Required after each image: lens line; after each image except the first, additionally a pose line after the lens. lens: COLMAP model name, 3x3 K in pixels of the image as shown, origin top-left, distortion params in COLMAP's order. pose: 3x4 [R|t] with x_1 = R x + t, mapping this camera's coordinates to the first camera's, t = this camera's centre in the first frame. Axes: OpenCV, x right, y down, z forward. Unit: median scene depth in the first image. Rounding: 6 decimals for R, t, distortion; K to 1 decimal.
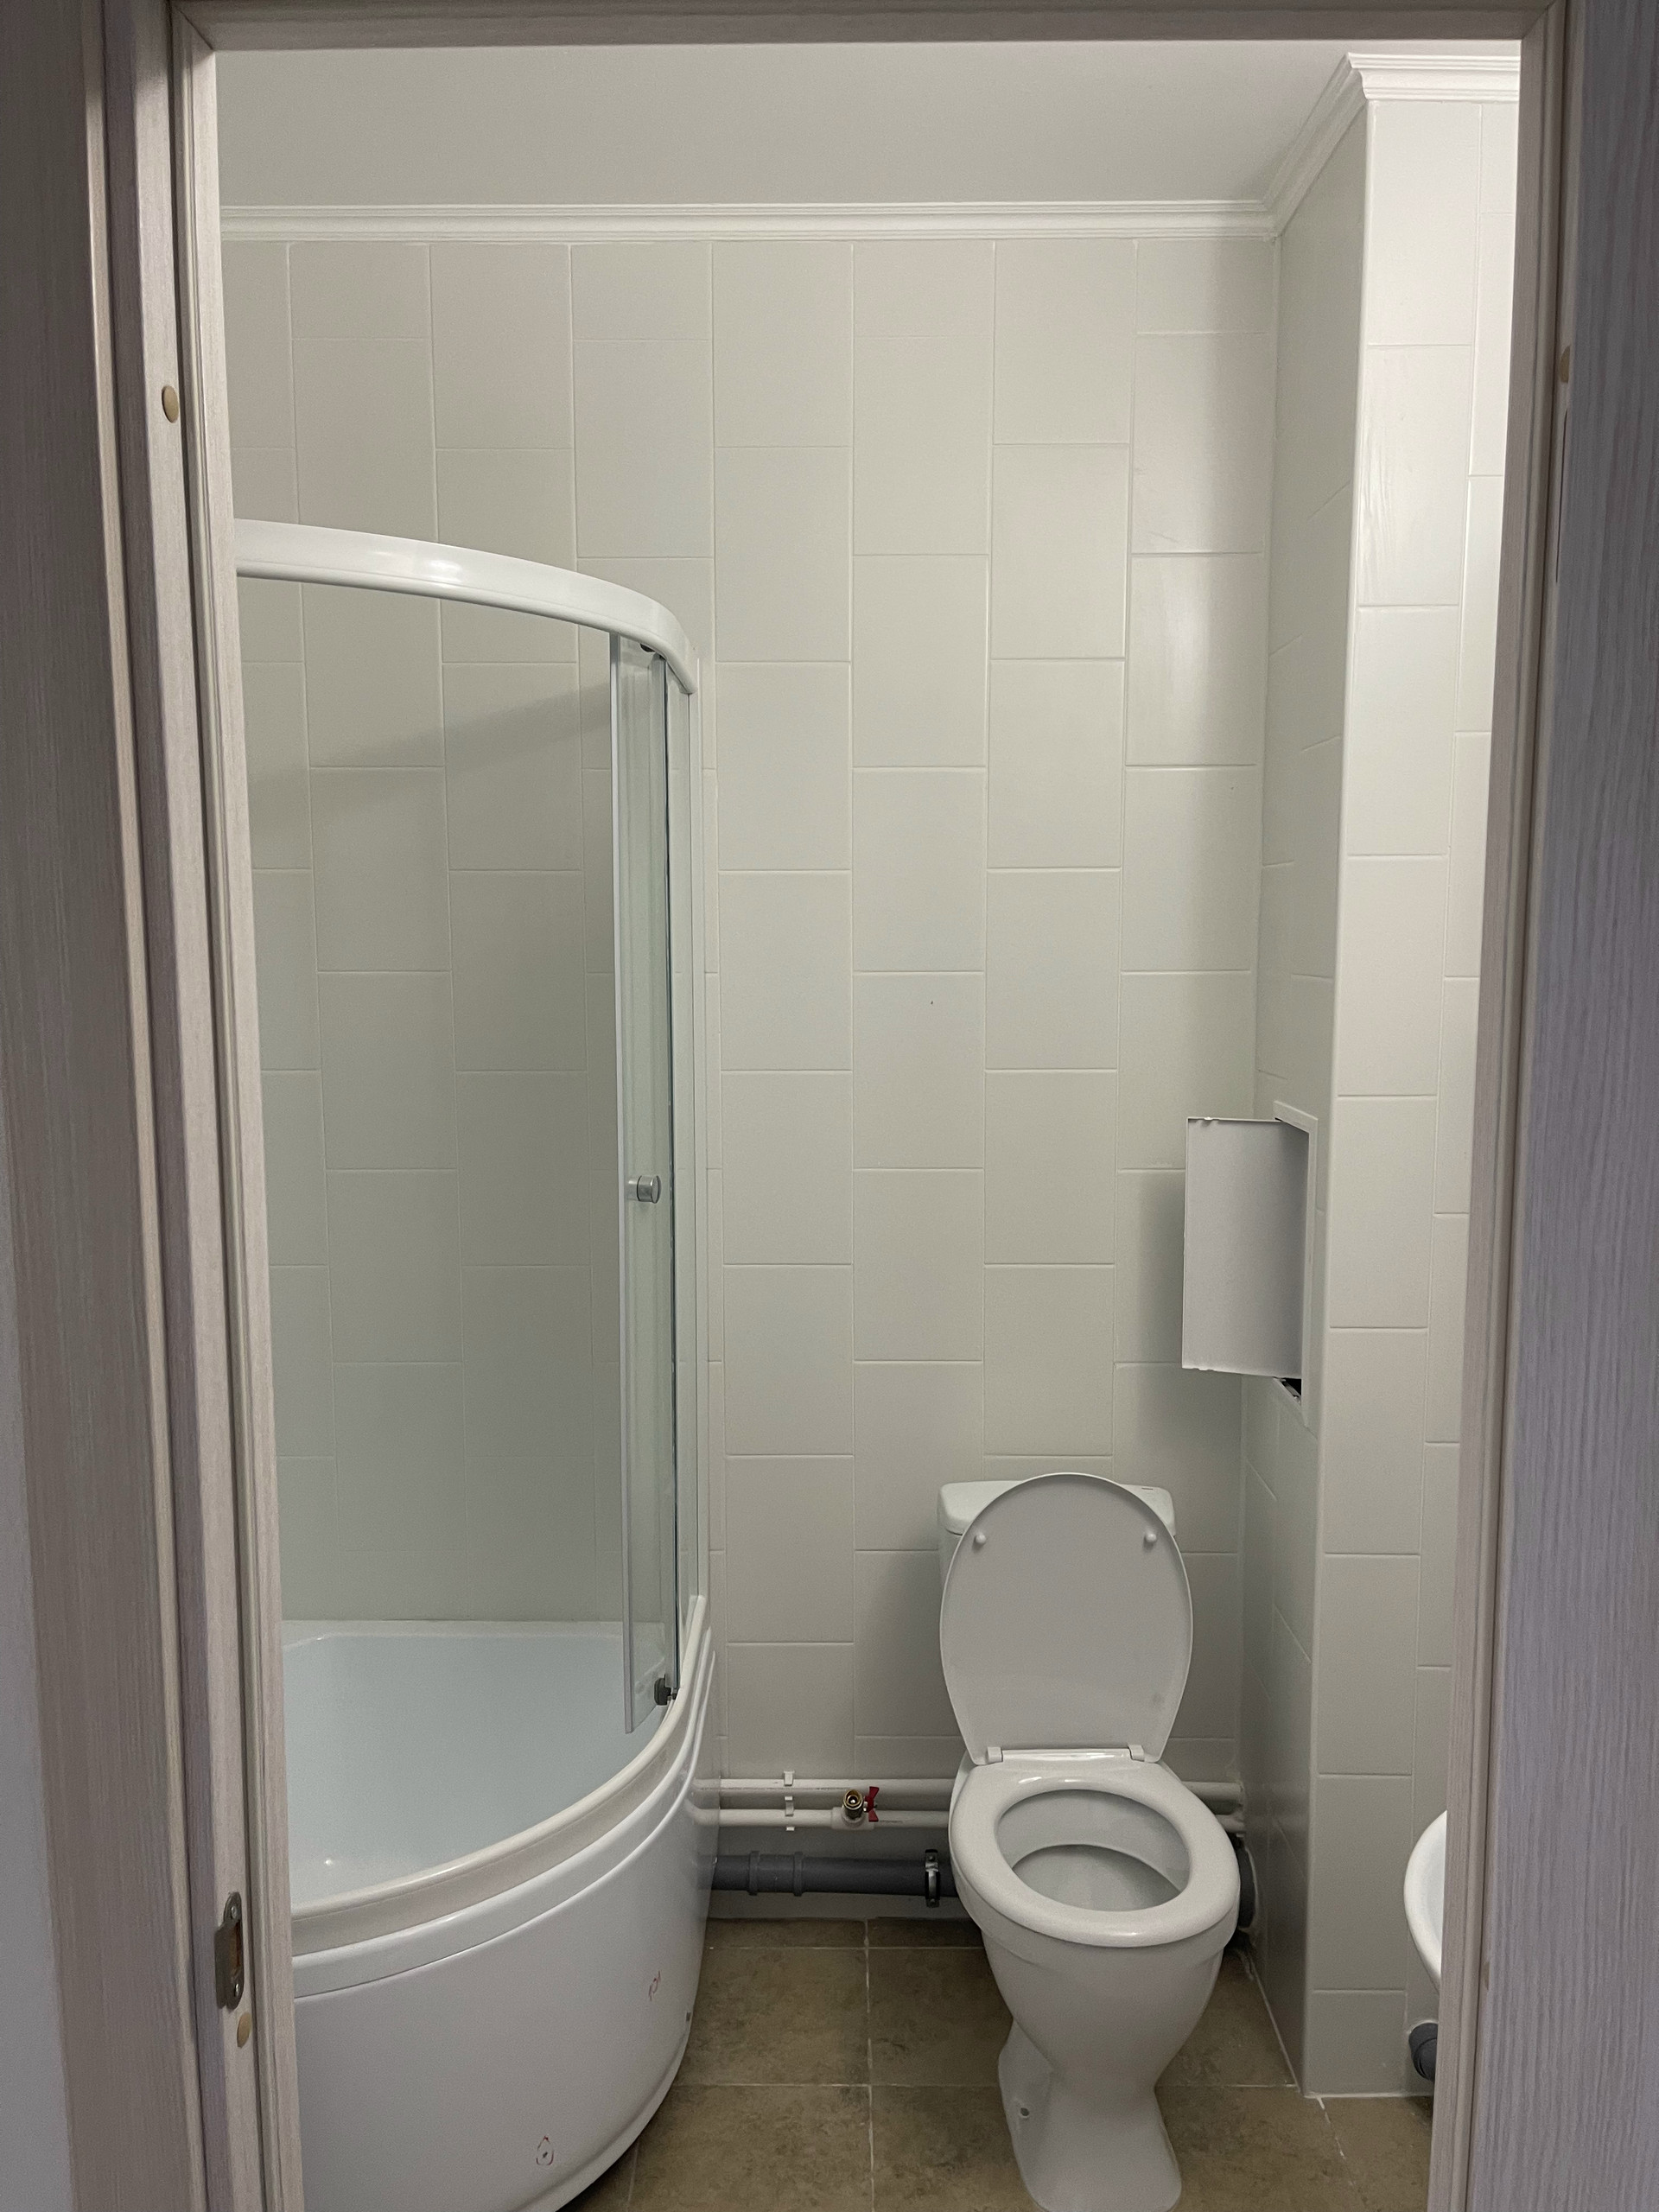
lens RADIAL K [[1709.3, 0, 825.1], [0, 1709.3, 1137.1], [0, 0, 1]] dist [0.082056, -0.114477]
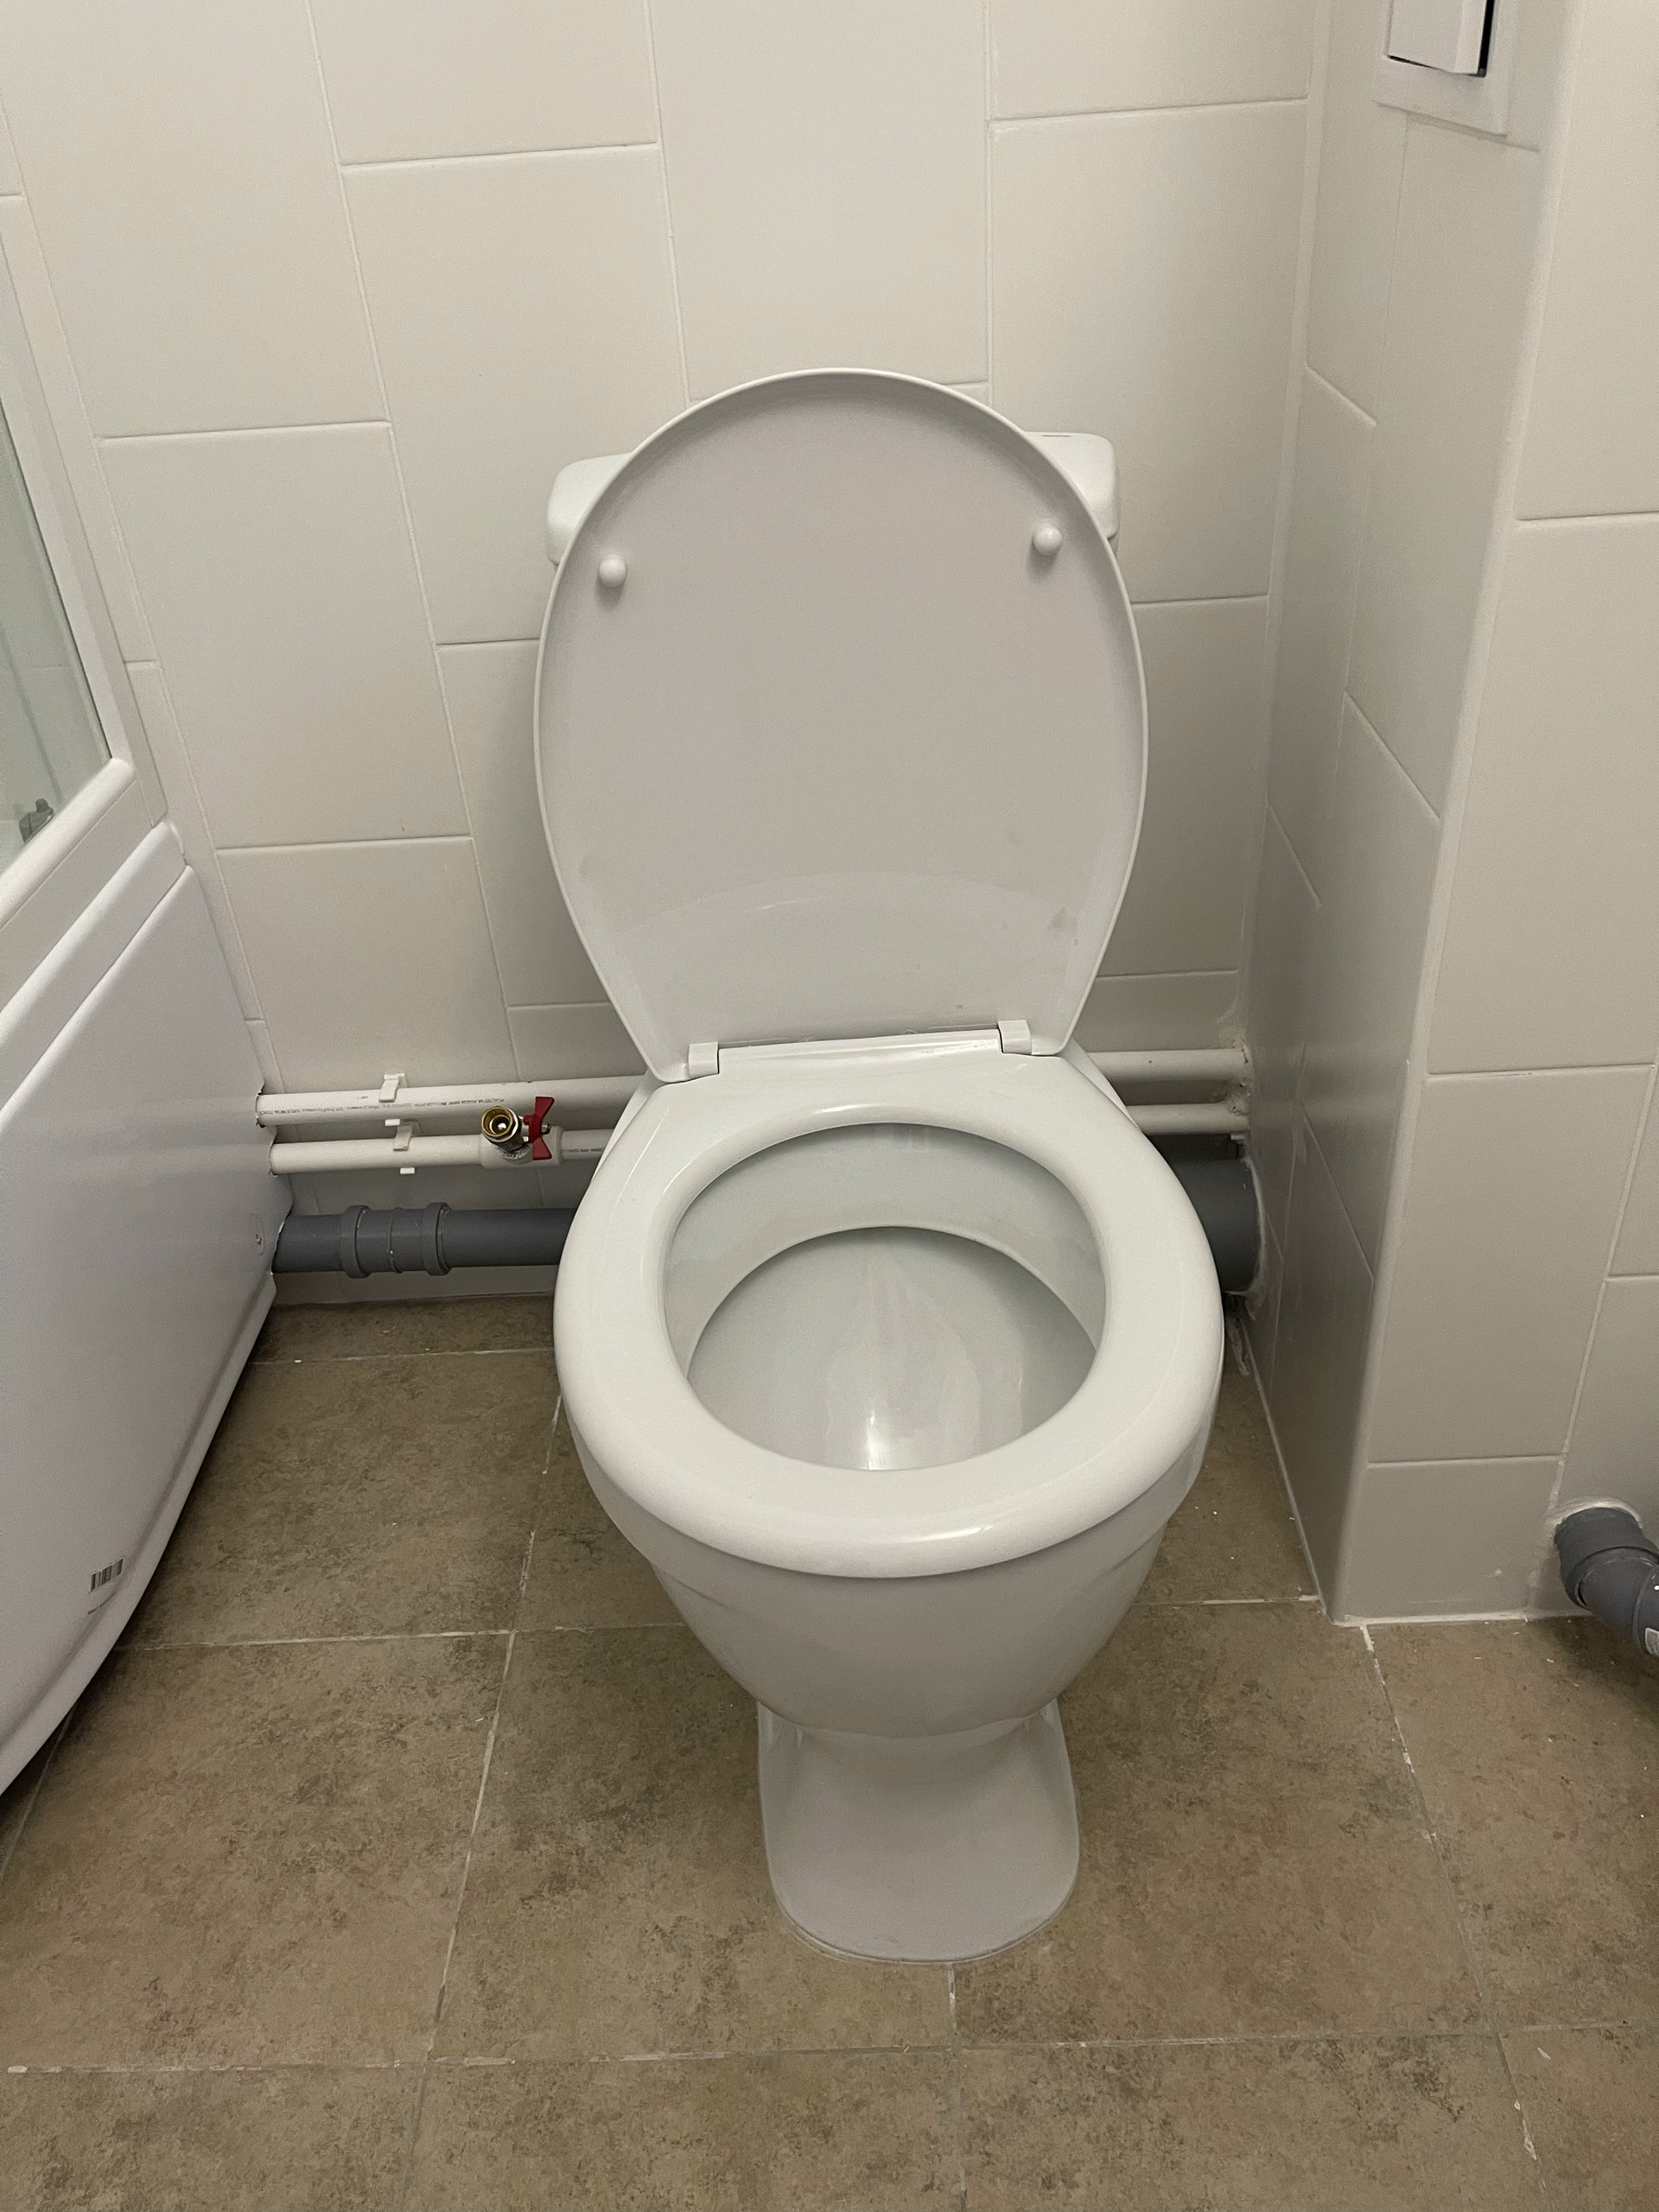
lens RADIAL K [[1709.3, 0, 792.2], [0, 1709.3, 1113.0], [0, 0, 1]] dist [0.082056, -0.114477]
pose [[0.997721, -0.048857, -0.046534, 0.142369], [0.064299, 0.897484, 0.436335, 0.174104], [0.020445, -0.438333, 0.898580, 0.585442]]
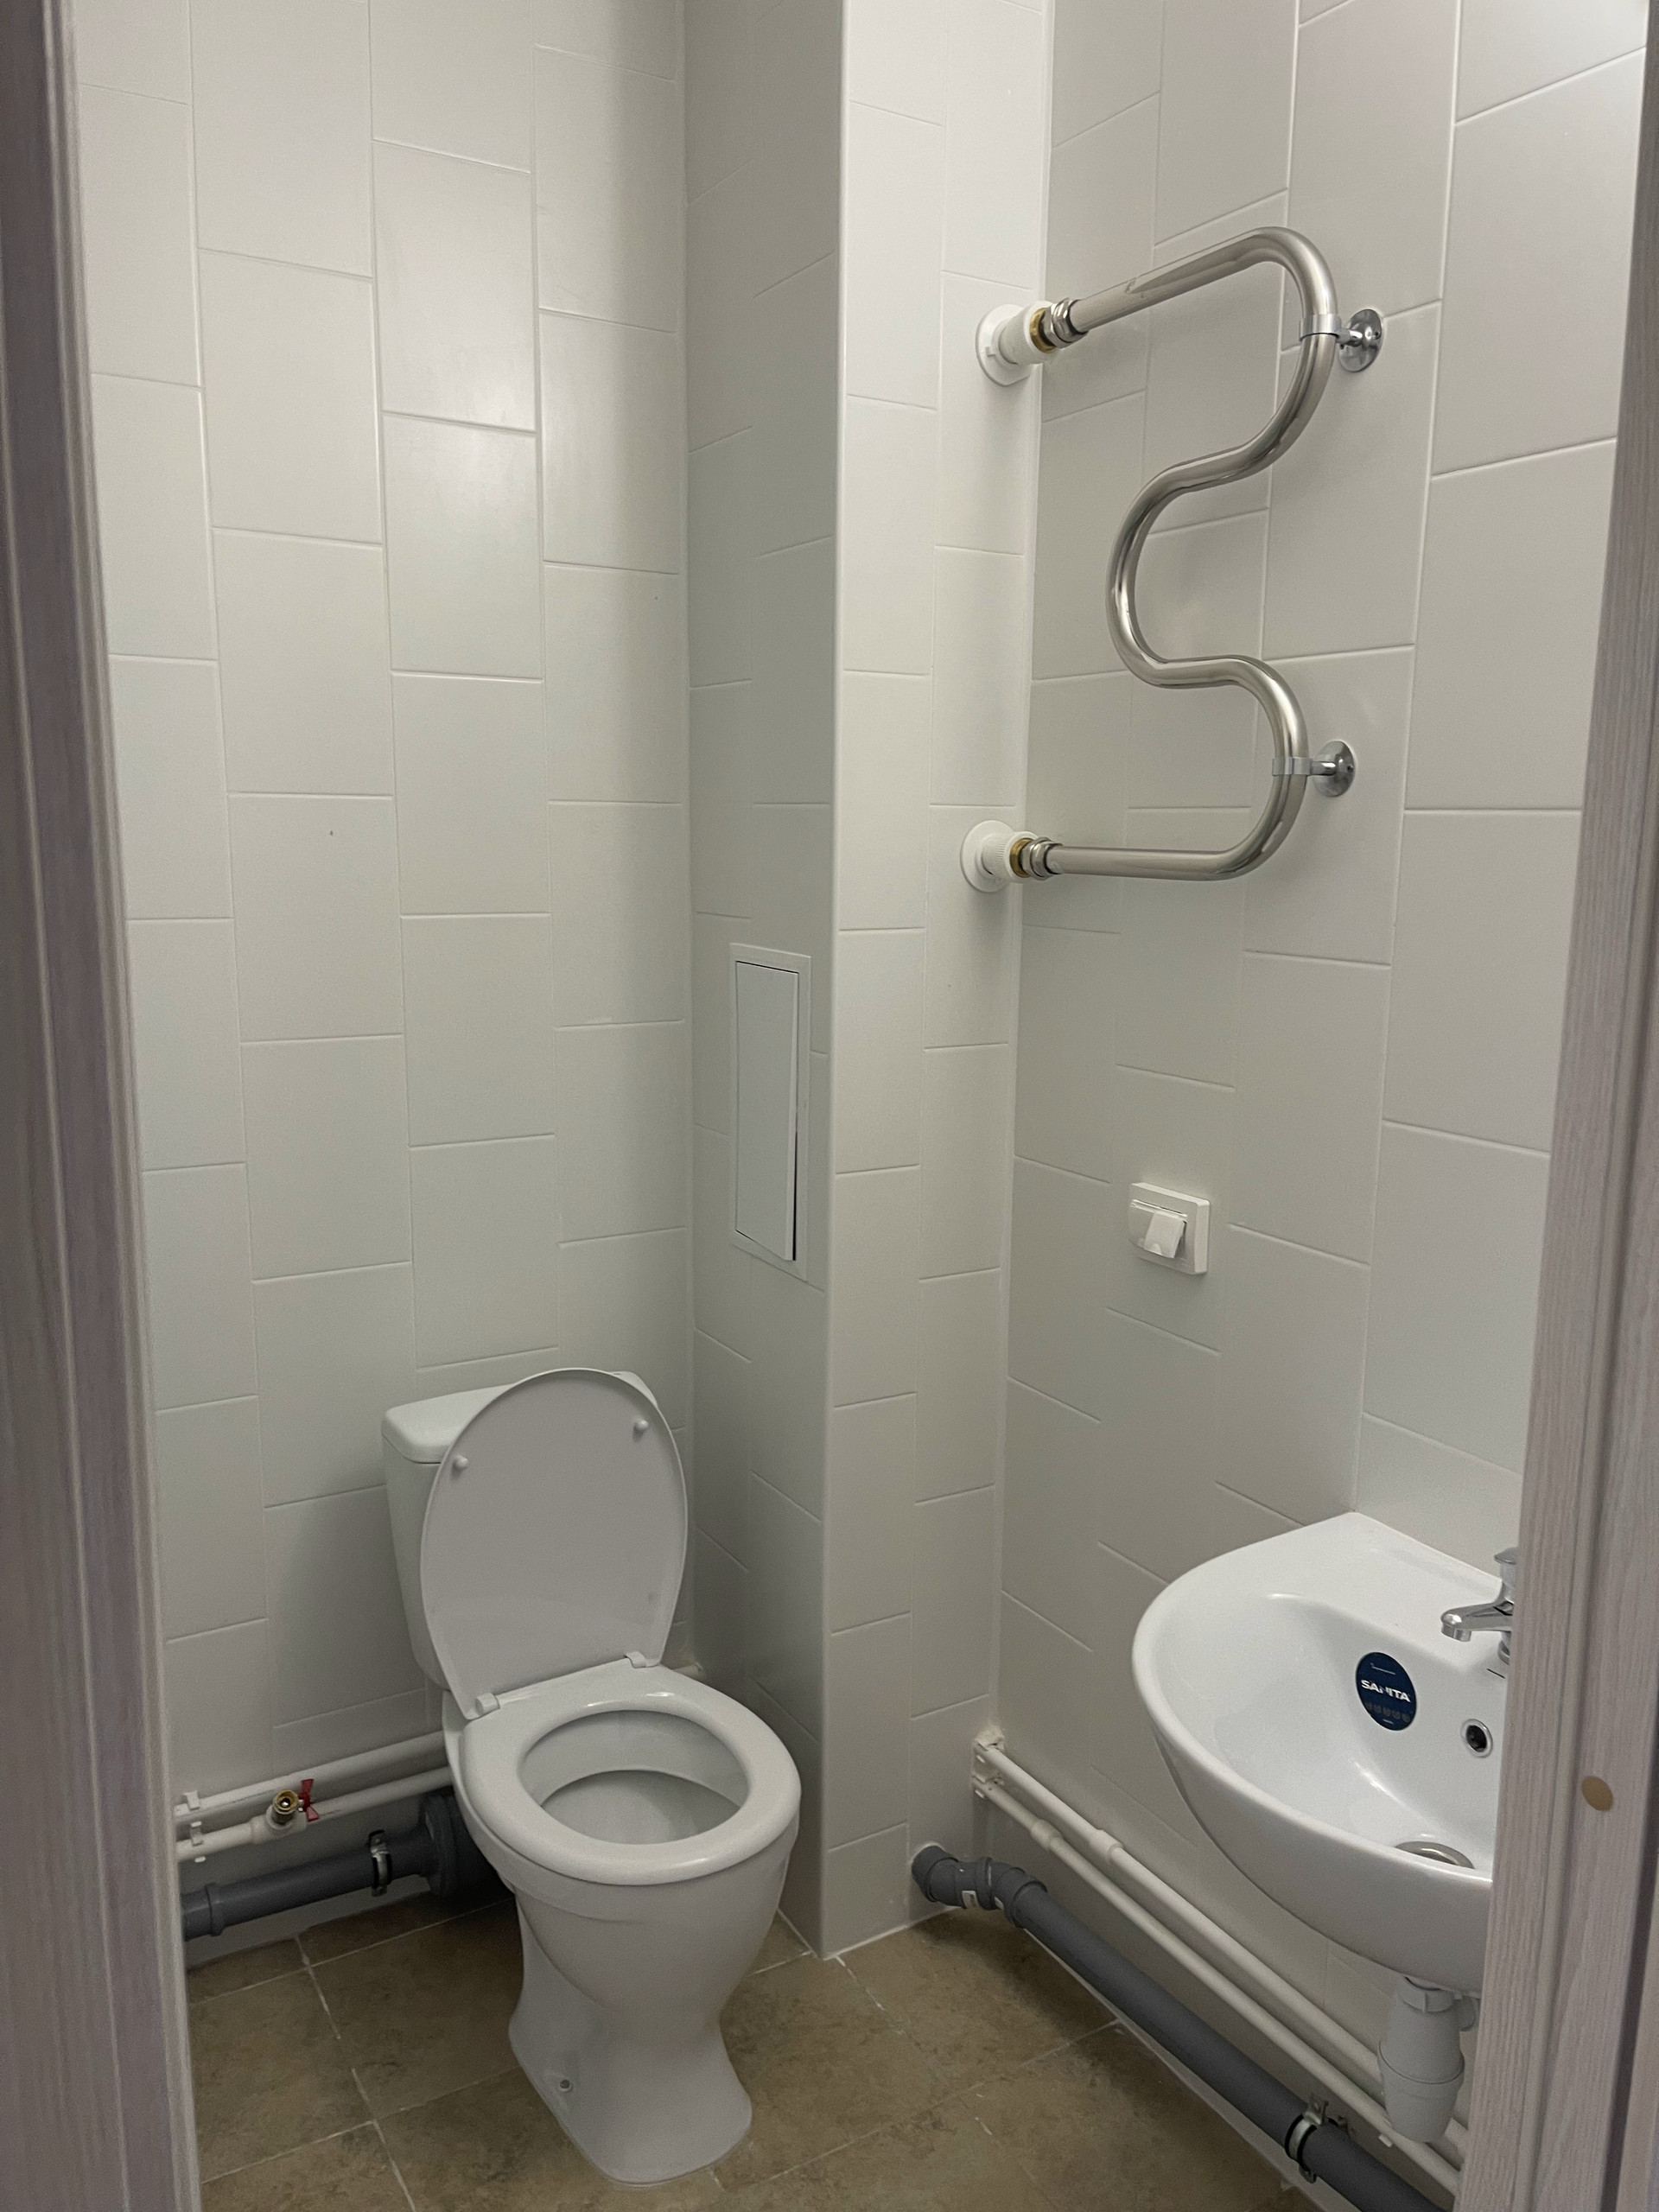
lens RADIAL K [[1709.3, 0, 888.4], [0, 1709.3, 1118.3], [0, 0, 1]] dist [0.082056, -0.114477]
pose [[0.847068, -0.078194, 0.525700, -0.165217], [0.050099, 0.996461, 0.067492, 0.016033], [-0.529117, -0.030833, 0.847988, 0.164657]]
